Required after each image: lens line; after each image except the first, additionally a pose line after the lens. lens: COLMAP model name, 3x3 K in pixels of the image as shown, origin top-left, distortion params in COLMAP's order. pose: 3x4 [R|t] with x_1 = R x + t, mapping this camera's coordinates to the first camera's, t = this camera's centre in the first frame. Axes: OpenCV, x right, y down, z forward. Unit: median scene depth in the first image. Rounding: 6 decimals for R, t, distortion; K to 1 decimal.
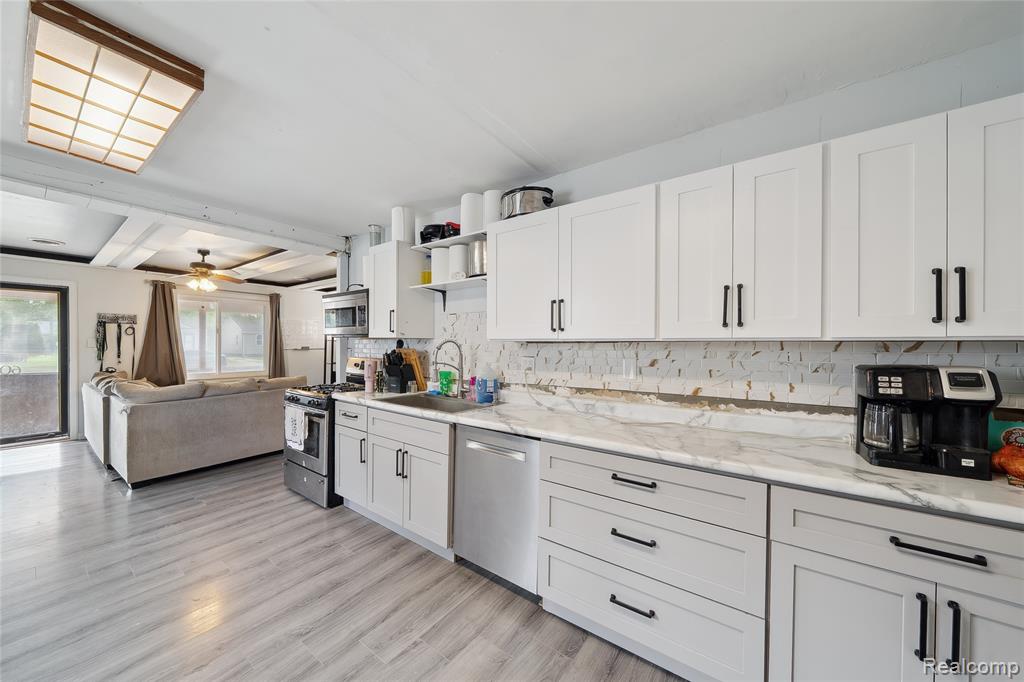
lens RADIAL K [[358.8, 0, 510.7], [0, 358.8, 347.8], [0, 0, 1]] dist [-0.004114, -0.000390]
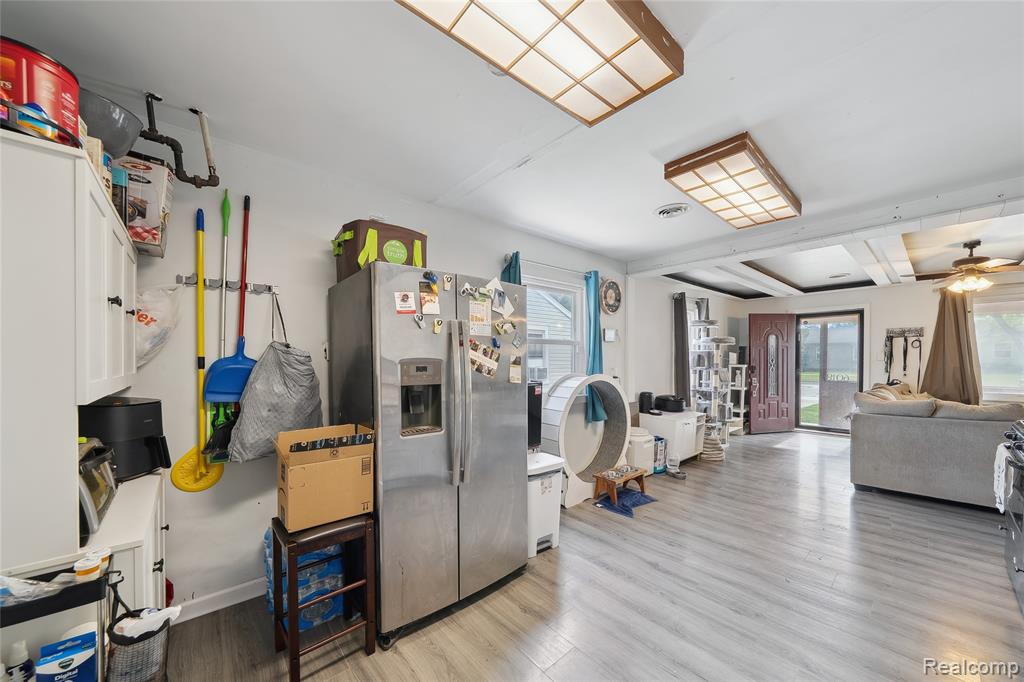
lens RADIAL K [[375.0, 0, 536.3], [0, 375.0, 368.0], [0, 0, 1]] dist [0.009736, 0.000125]
pose [[-0.176891, 0.020815, -0.984010, 0.312806], [-0.003855, 0.999754, 0.021841, 0.001706], [0.984223, 0.007657, -0.176768, 0.297113]]
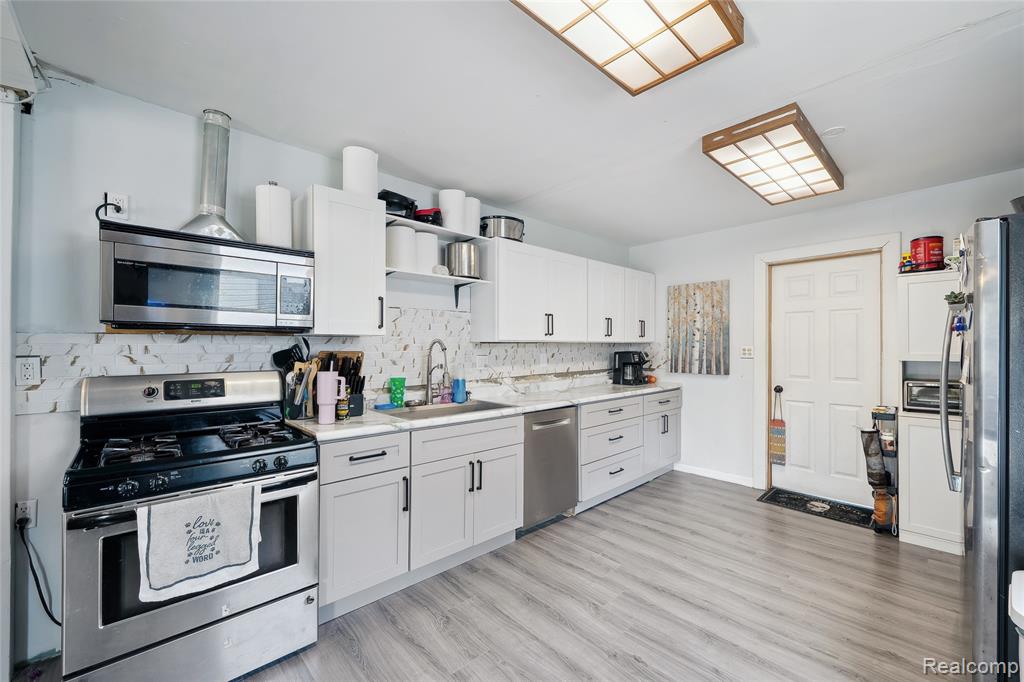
lens RADIAL K [[412.3, 0, 517.4], [0, 412.3, 347.3], [0, 0, 1]] dist [0.000160, -0.000731]
pose [[0.179890, -0.008076, 0.983654, -1.154945], [0.009191, 0.999936, 0.006529, -0.007519], [-0.983644, 0.007867, 0.179953, 0.619070]]
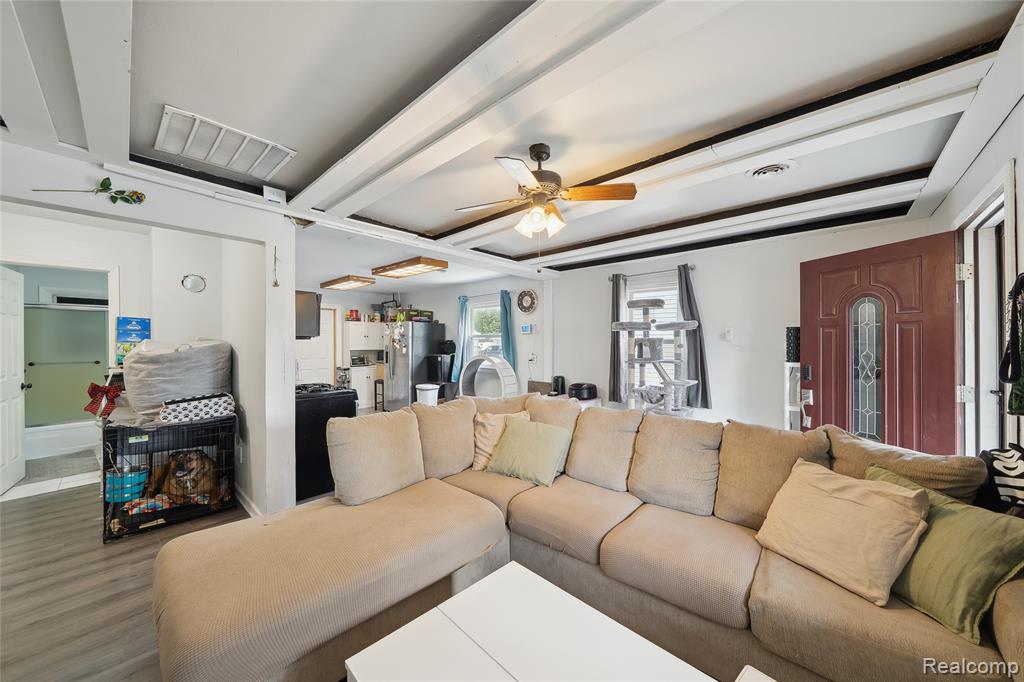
lens RADIAL K [[358.8, 0, 509.3], [0, 358.8, 348.1], [0, 0, 1]] dist [-0.004114, -0.000390]
pose [[-0.994242, -0.006956, 0.106930, -1.425502], [-0.004970, 0.999810, 0.018828, -0.030523], [-0.107041, 0.018188, -0.994088, 2.385293]]
